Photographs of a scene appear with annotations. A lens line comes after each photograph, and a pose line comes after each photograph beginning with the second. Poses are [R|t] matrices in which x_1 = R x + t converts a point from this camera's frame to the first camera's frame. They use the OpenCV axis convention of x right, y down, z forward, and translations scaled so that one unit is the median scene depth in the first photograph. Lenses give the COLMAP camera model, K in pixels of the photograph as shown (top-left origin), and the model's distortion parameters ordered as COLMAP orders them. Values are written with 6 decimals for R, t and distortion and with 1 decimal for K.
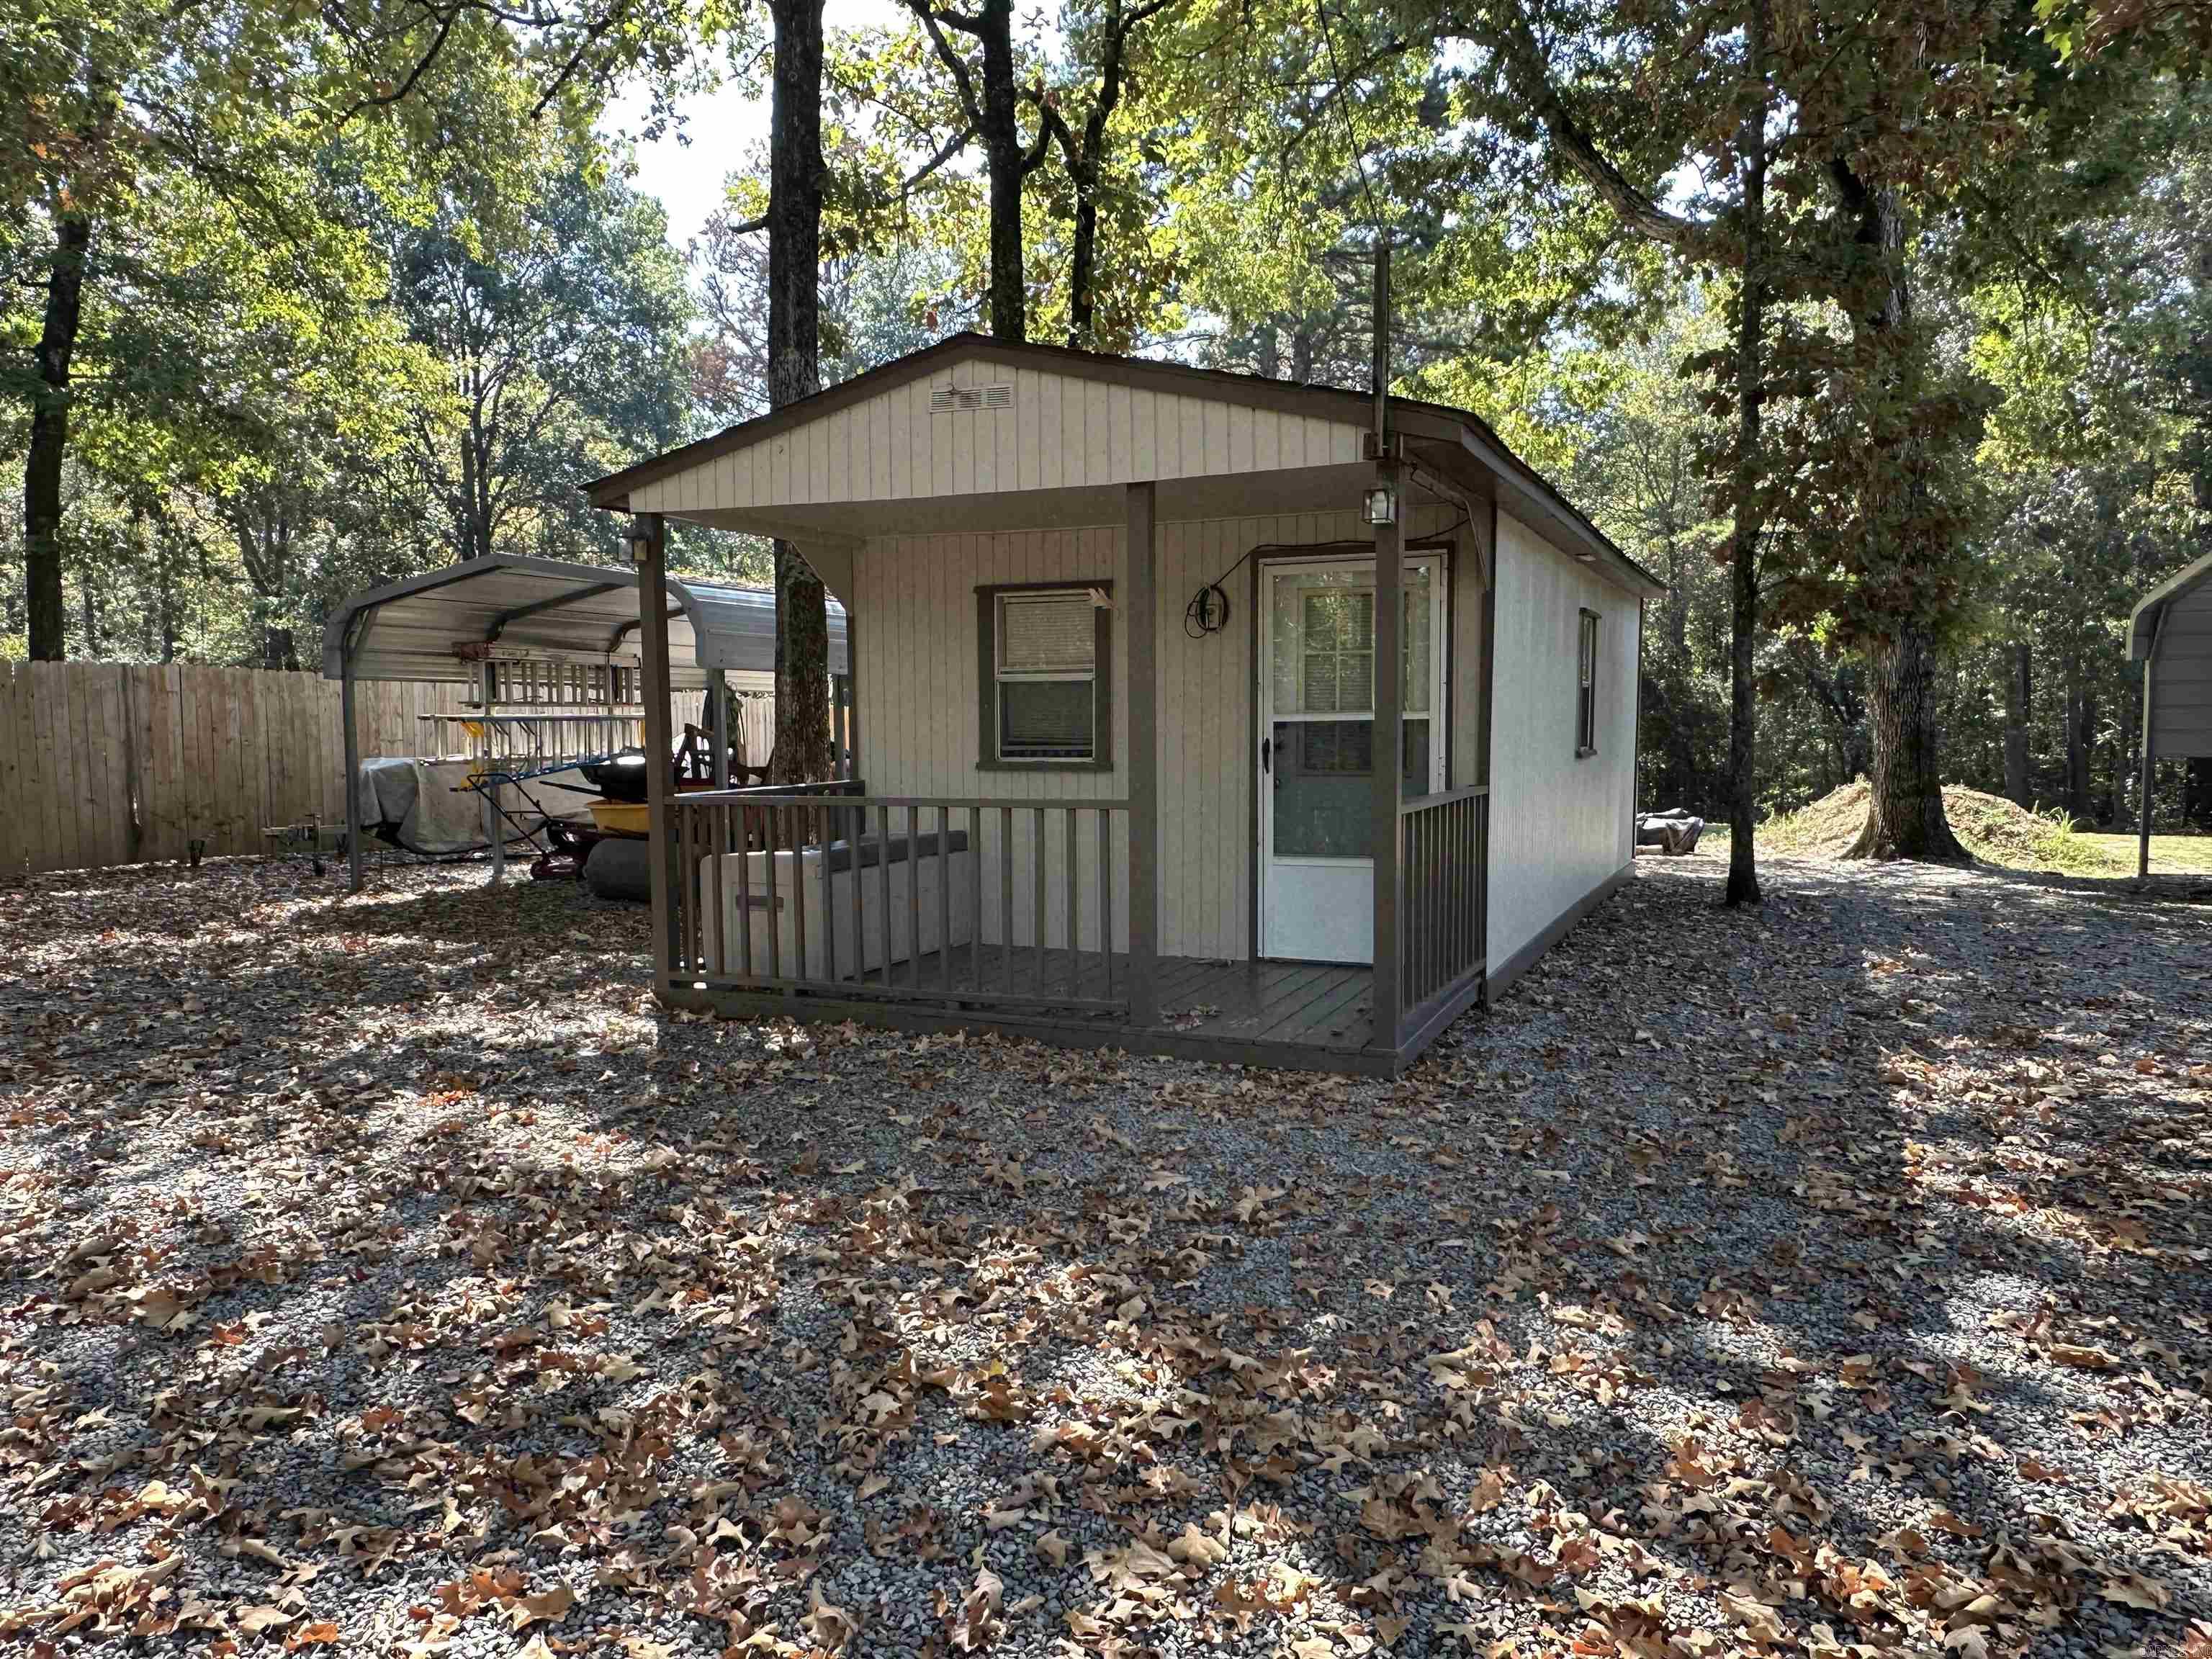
lens RADIAL K [[1547.0, 0, 1106.0], [0, 1547.0, 829.5], [0, 0, 1]] dist [0.000872, 0.000124]
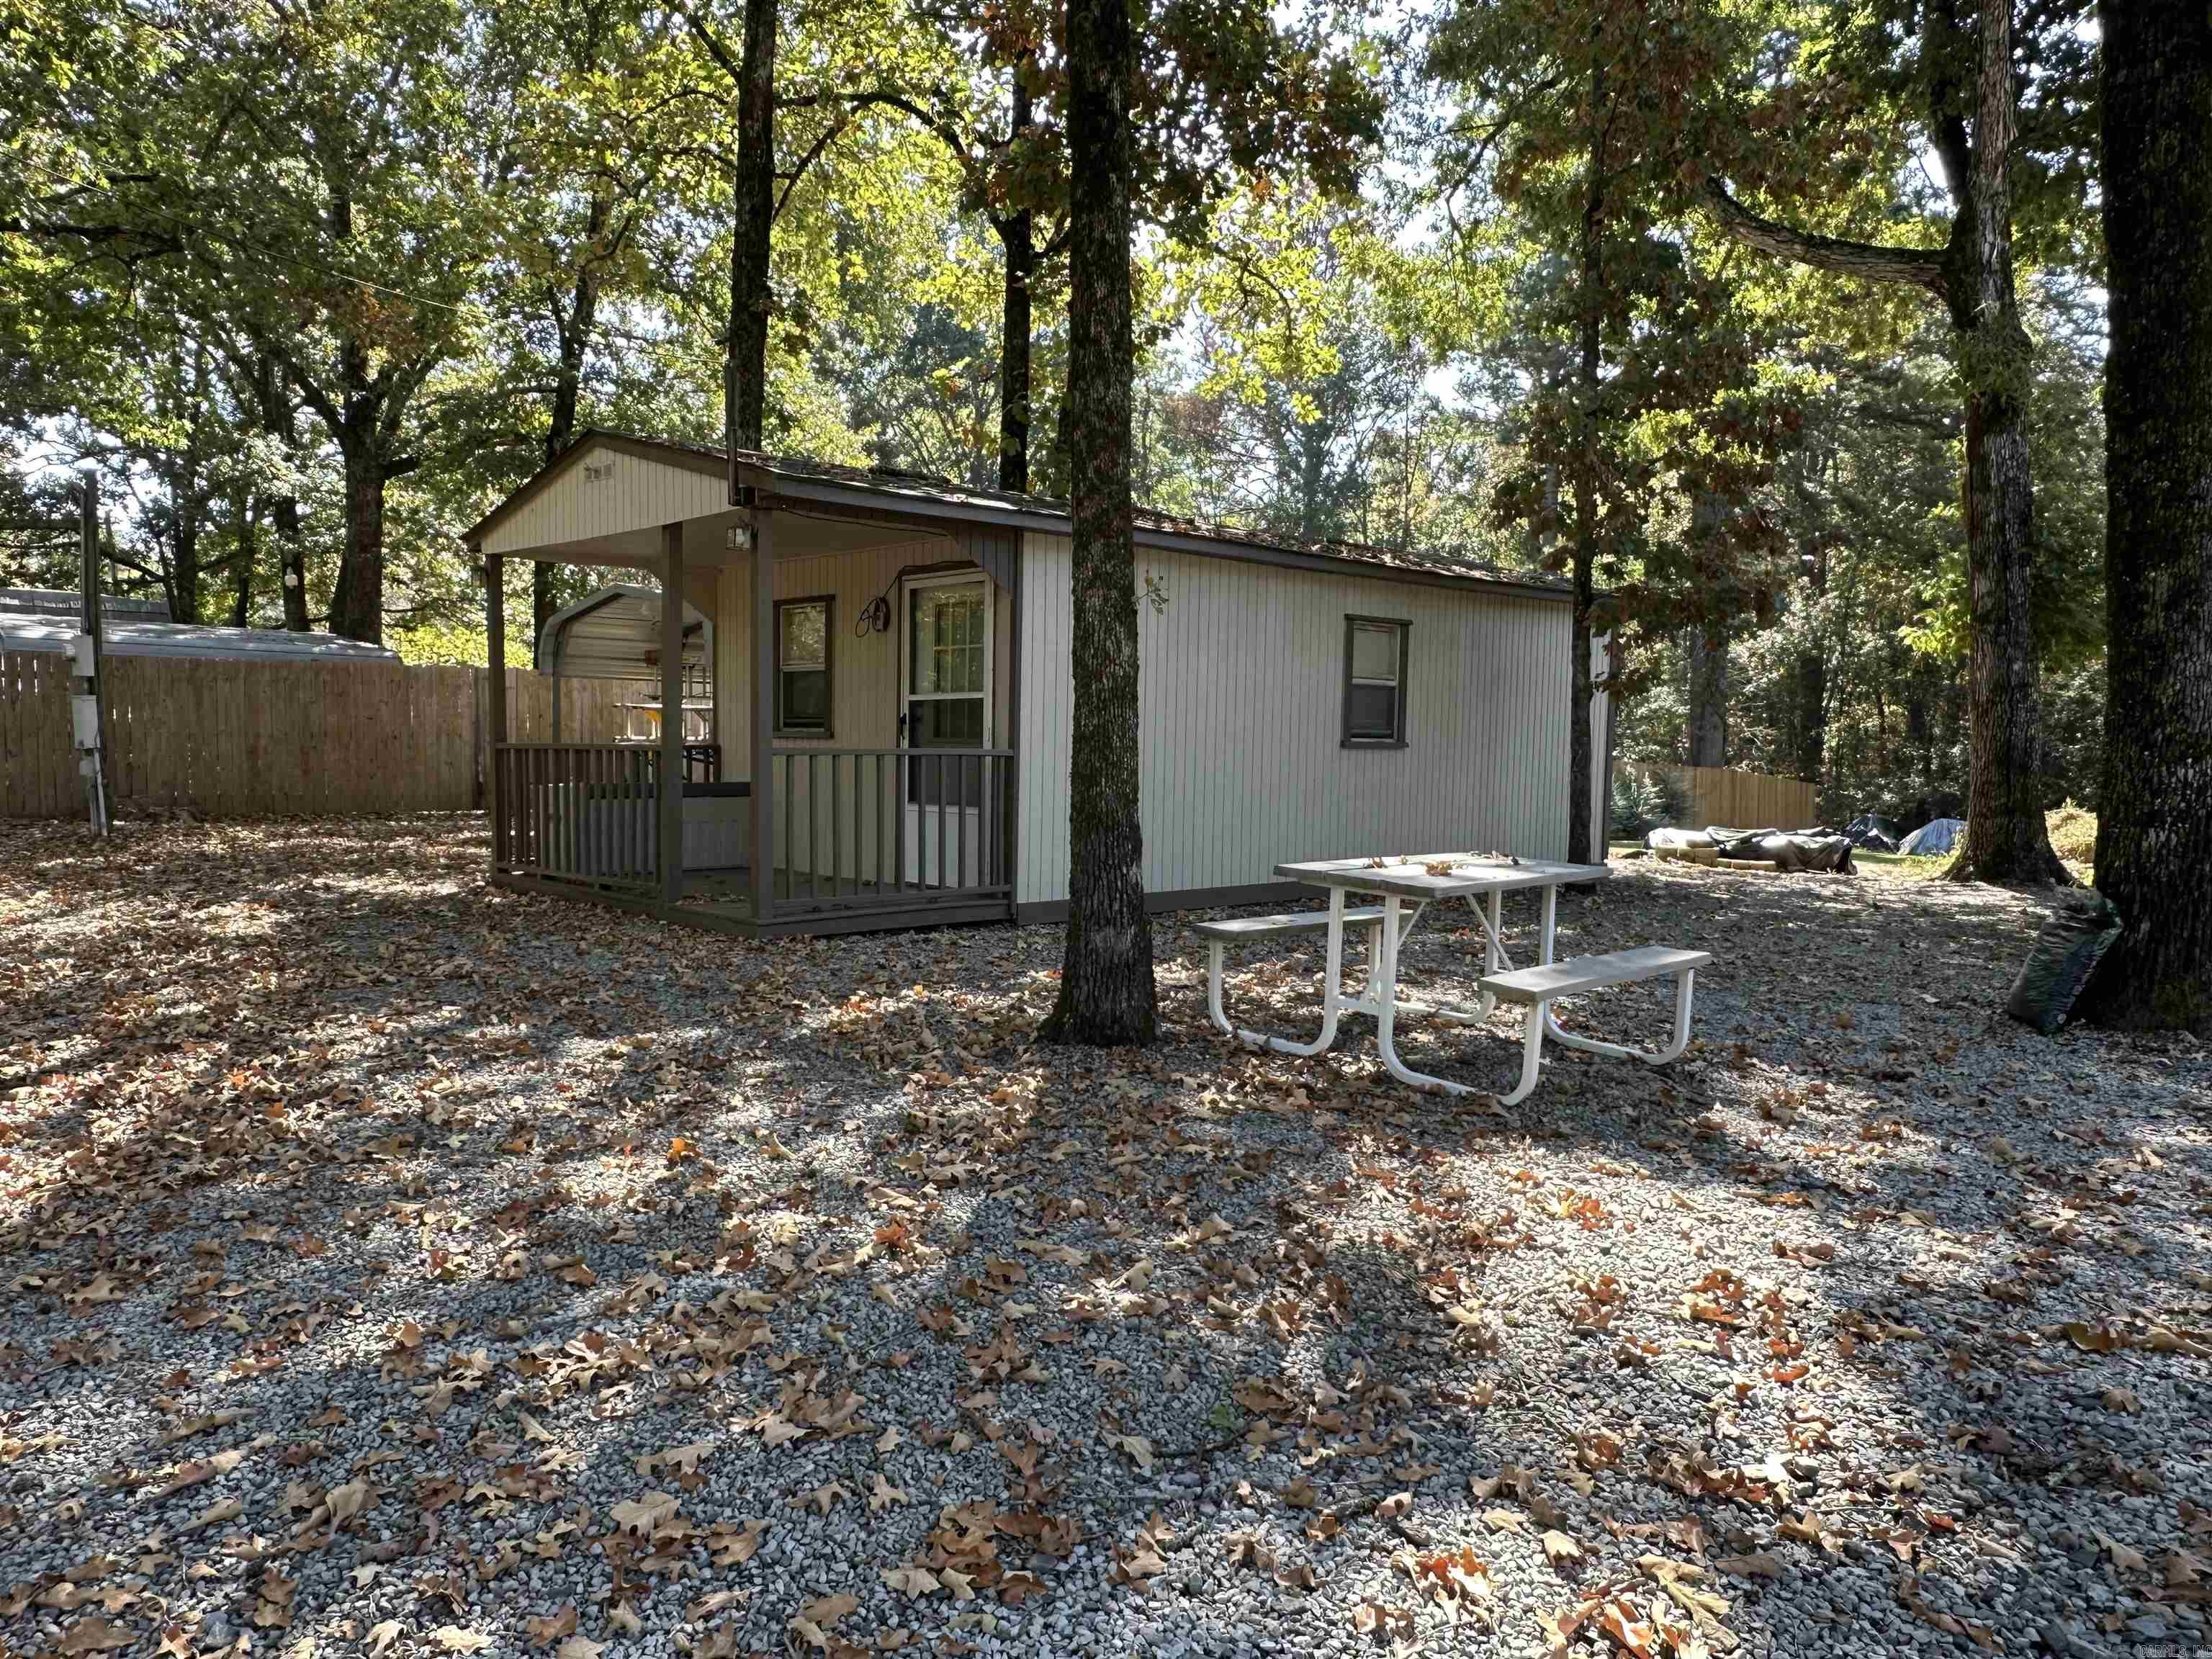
lens RADIAL K [[1547.0, 0, 1106.0], [0, 1547.0, 829.5], [0, 0, 1]] dist [0.000872, 0.000124]
pose [[0.918653, 0.046862, -0.392276, 0.722700], [-0.052483, 0.998615, -0.003611, 0.032338], [0.391564, 0.023905, 0.919840, -0.122291]]
